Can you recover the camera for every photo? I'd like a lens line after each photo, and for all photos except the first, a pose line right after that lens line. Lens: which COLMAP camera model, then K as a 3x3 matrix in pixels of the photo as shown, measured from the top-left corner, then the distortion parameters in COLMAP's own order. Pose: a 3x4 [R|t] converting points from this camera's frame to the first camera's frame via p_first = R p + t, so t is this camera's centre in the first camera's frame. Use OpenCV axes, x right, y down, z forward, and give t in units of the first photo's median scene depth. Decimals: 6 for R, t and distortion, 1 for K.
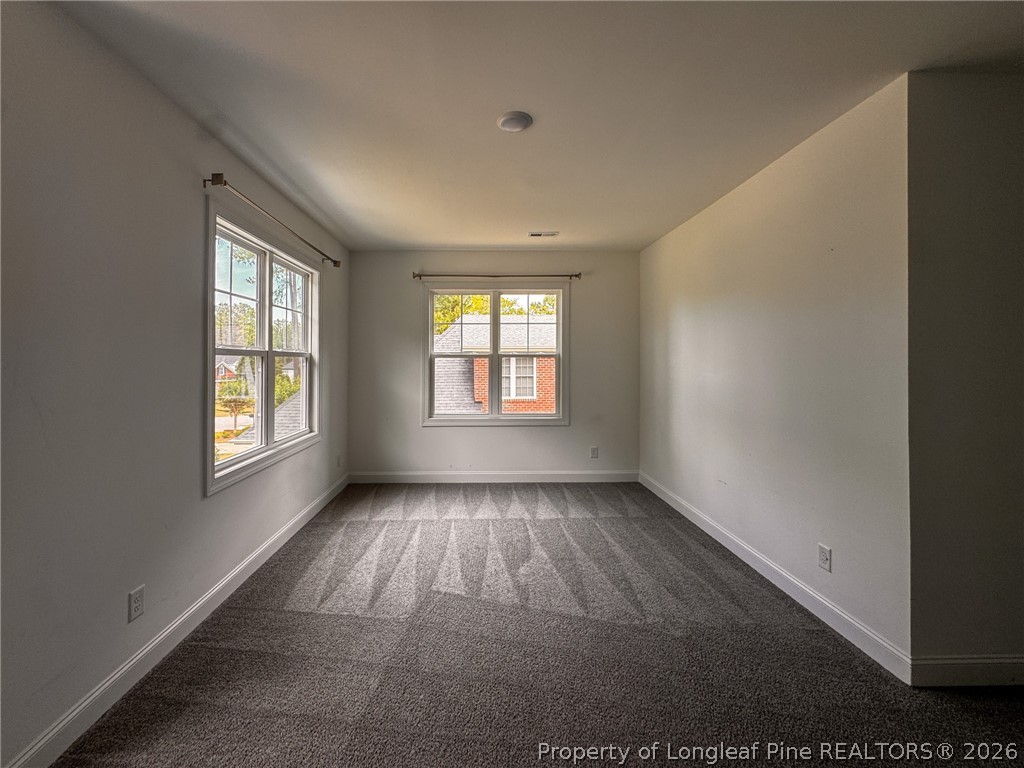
lens RADIAL K [[407.1, 0, 469.2], [0, 407.1, 352.2], [0, 0, 1]] dist [0.000041, 0.000160]
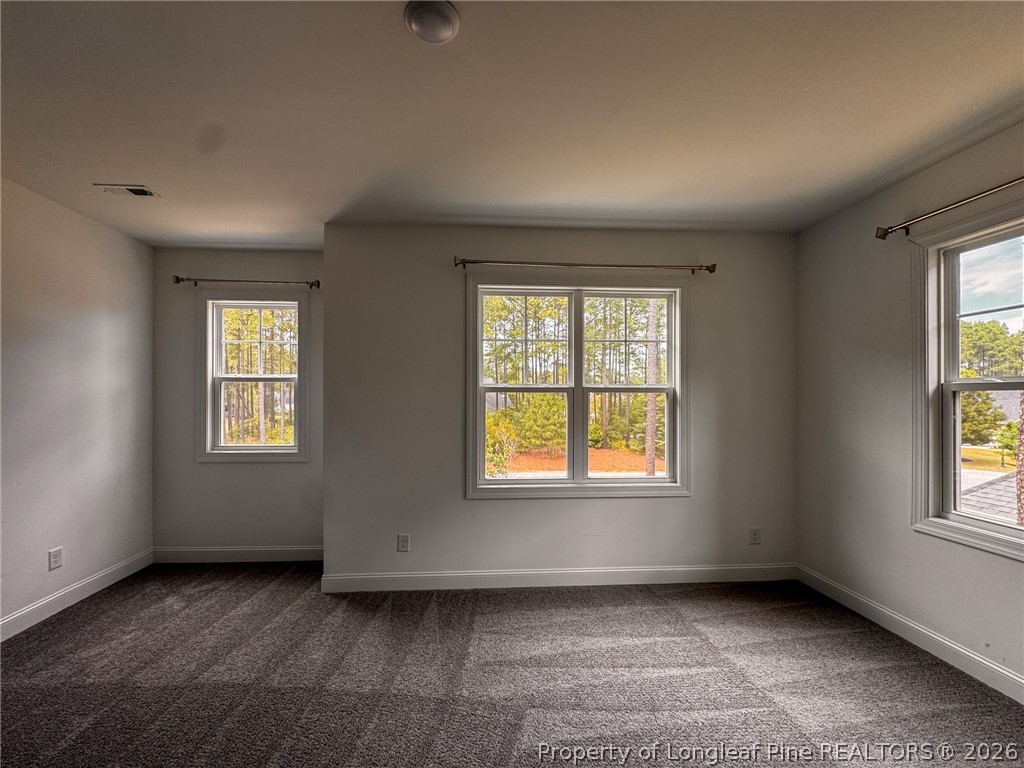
lens RADIAL K [[416.9, 0, 512.0], [0, 416.9, 384.0], [0, 0, 1]] dist [0.003169, 0.000385]
pose [[0.105336, -0.027036, -0.994069, 0.521953], [0.021653, 0.999456, -0.024888, 0.010679], [0.994201, -0.018903, 0.105864, 0.703718]]
